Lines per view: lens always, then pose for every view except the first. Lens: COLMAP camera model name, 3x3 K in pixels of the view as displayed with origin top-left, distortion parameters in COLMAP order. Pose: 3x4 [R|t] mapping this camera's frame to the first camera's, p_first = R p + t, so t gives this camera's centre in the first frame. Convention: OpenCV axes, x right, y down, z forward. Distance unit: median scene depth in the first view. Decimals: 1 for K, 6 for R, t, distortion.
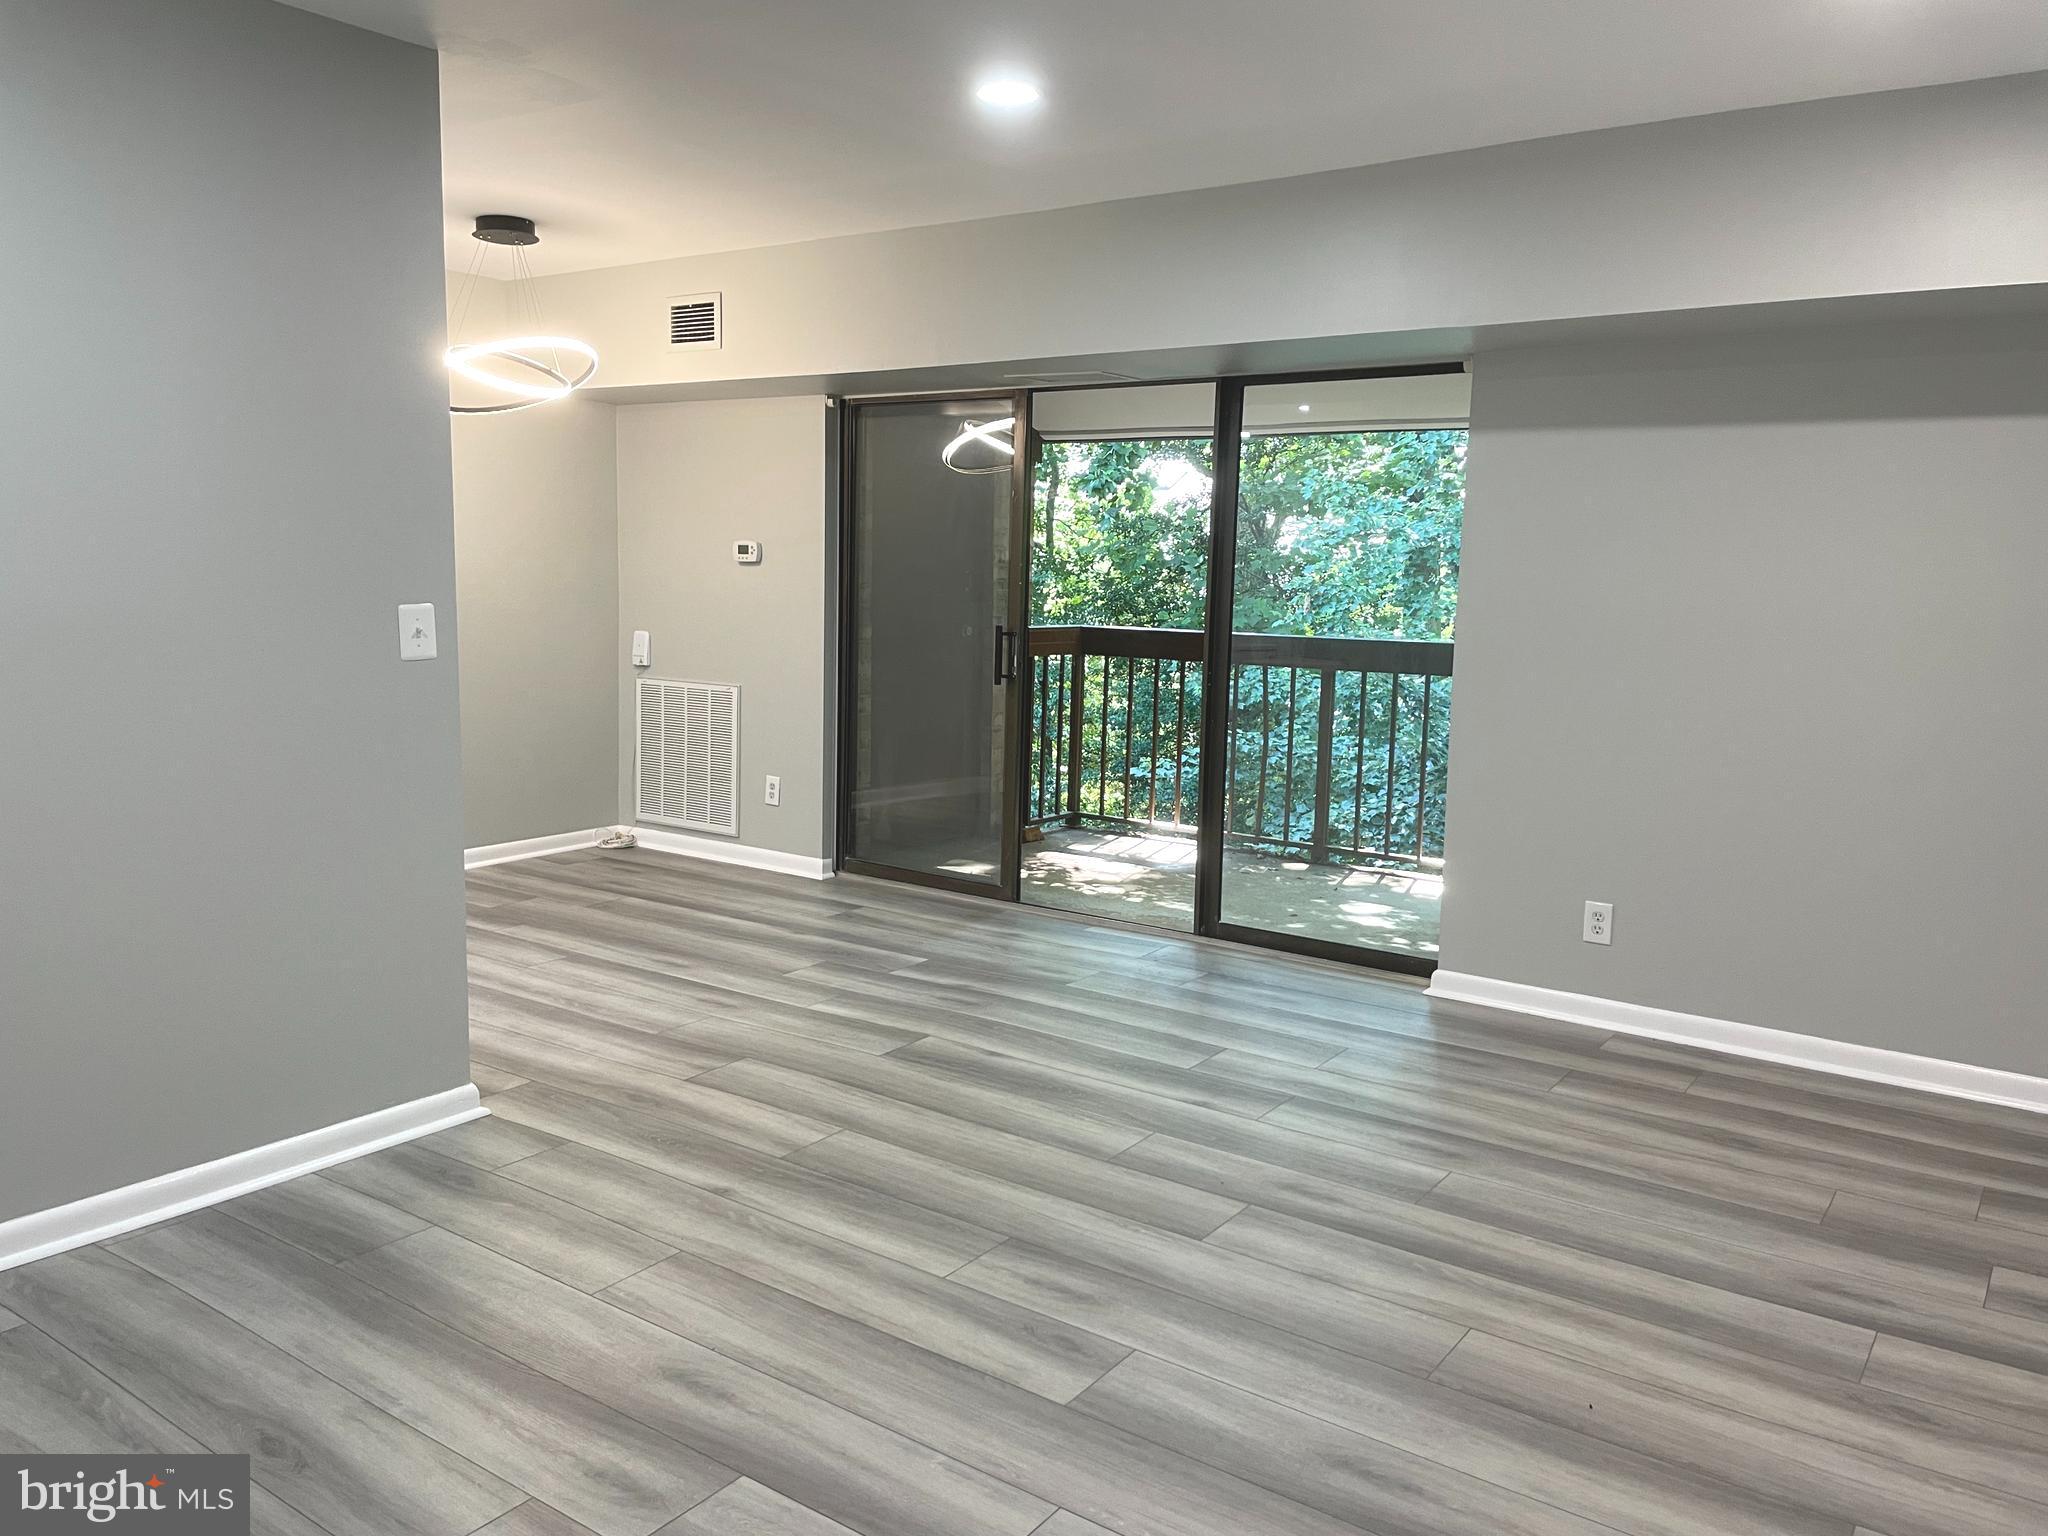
lens RADIAL K [[1540.9, 0, 1013.8], [0, 1540.9, 747.2], [0, 0, 1]] dist [0.099364, -0.132001]
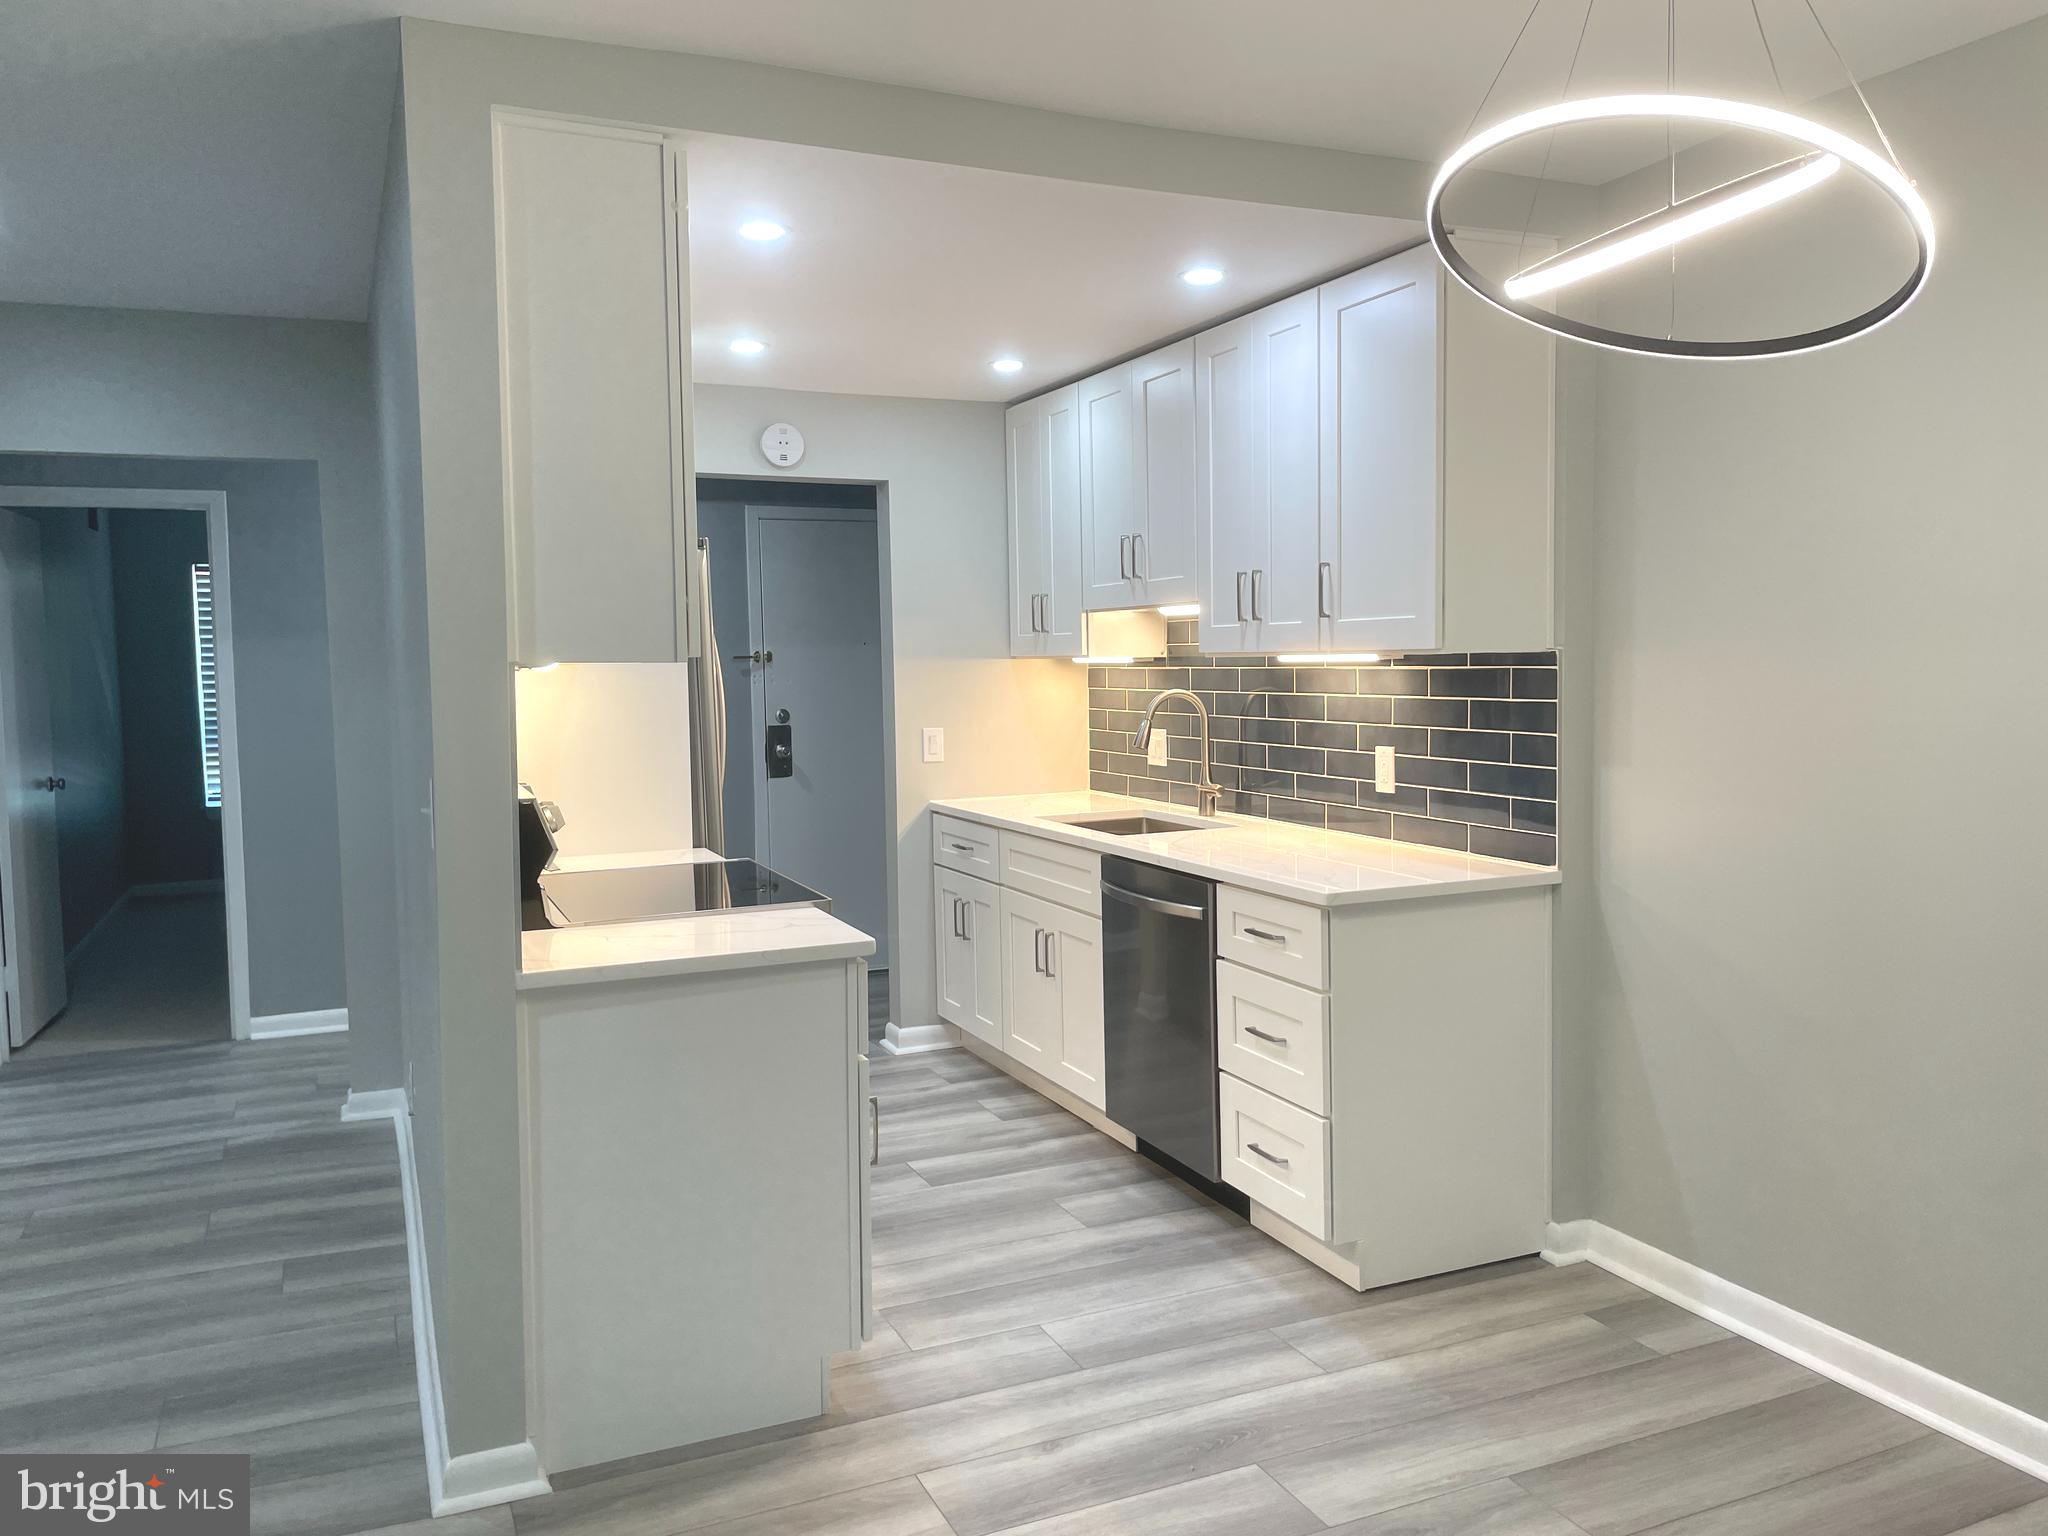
lens RADIAL K [[1536.9, 0, 1042.4], [0, 1536.9, 761.5], [0, 0, 1]] dist [0.087660, -0.123845]
pose [[-0.496035, 0.051087, -0.866798, 0.121763], [-0.101152, 0.988071, 0.116119, -0.219585], [0.862391, 0.145278, -0.484950, 1.647280]]
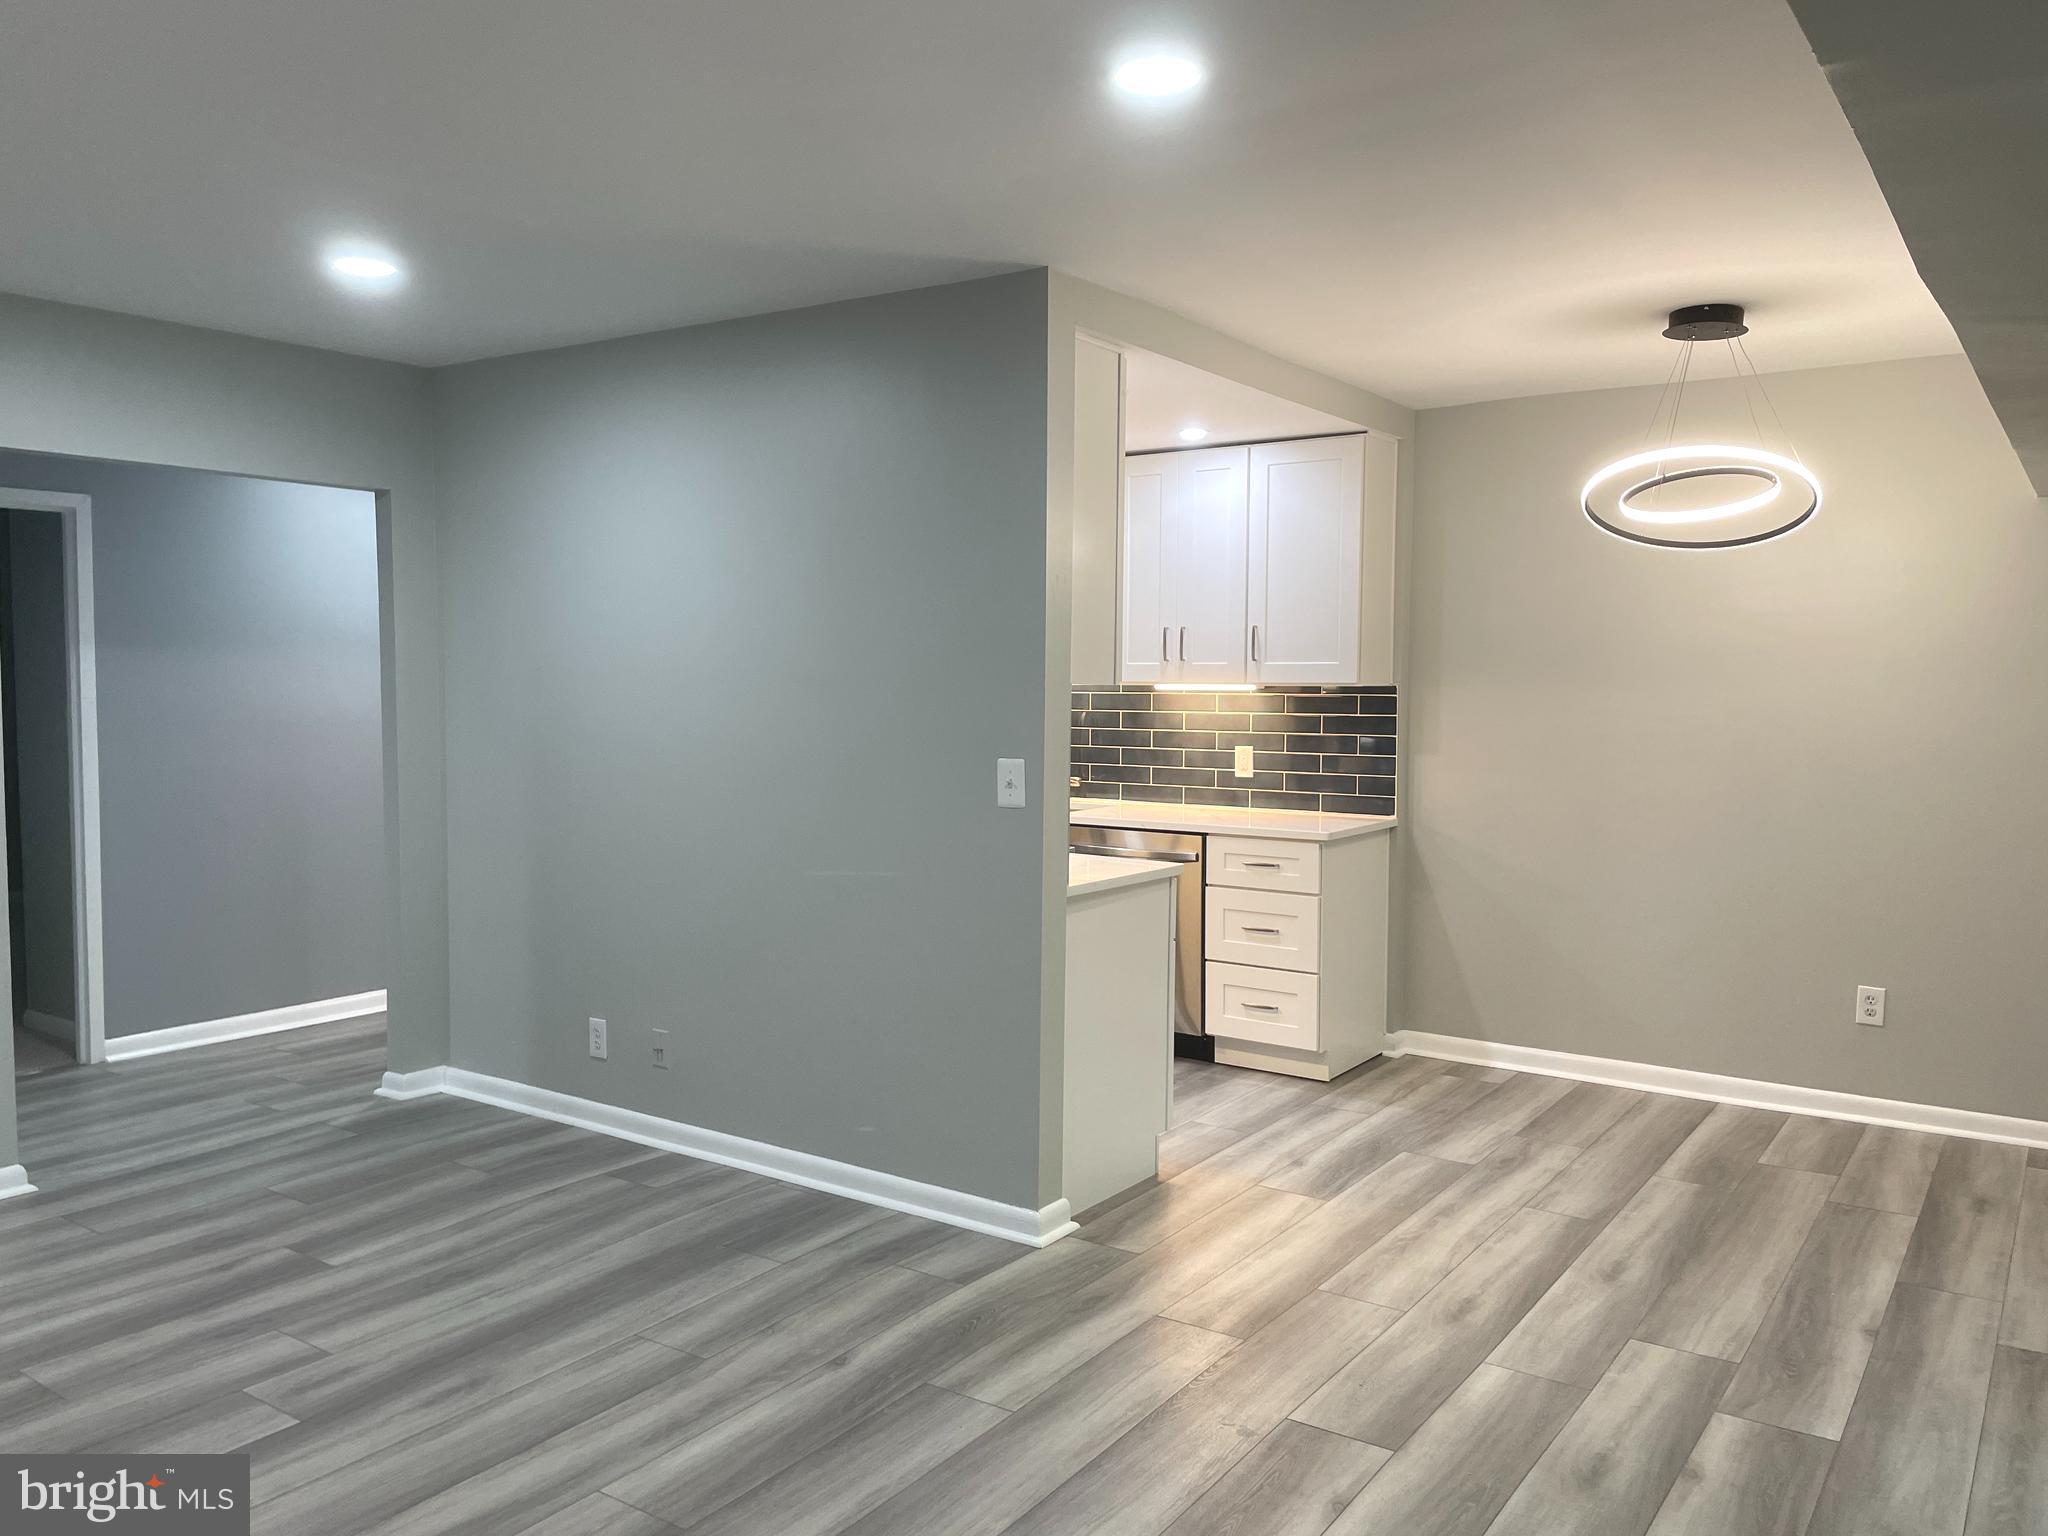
lens RADIAL K [[1535.9, 0, 1025.4], [0, 1535.9, 766.8], [0, 0, 1]] dist [0.095610, -0.132771]
pose [[0.023227, 0.042177, -0.998840, 0.743252], [-0.129017, 0.990881, 0.038841, -0.133036], [0.991370, 0.127966, 0.028457, 0.997580]]
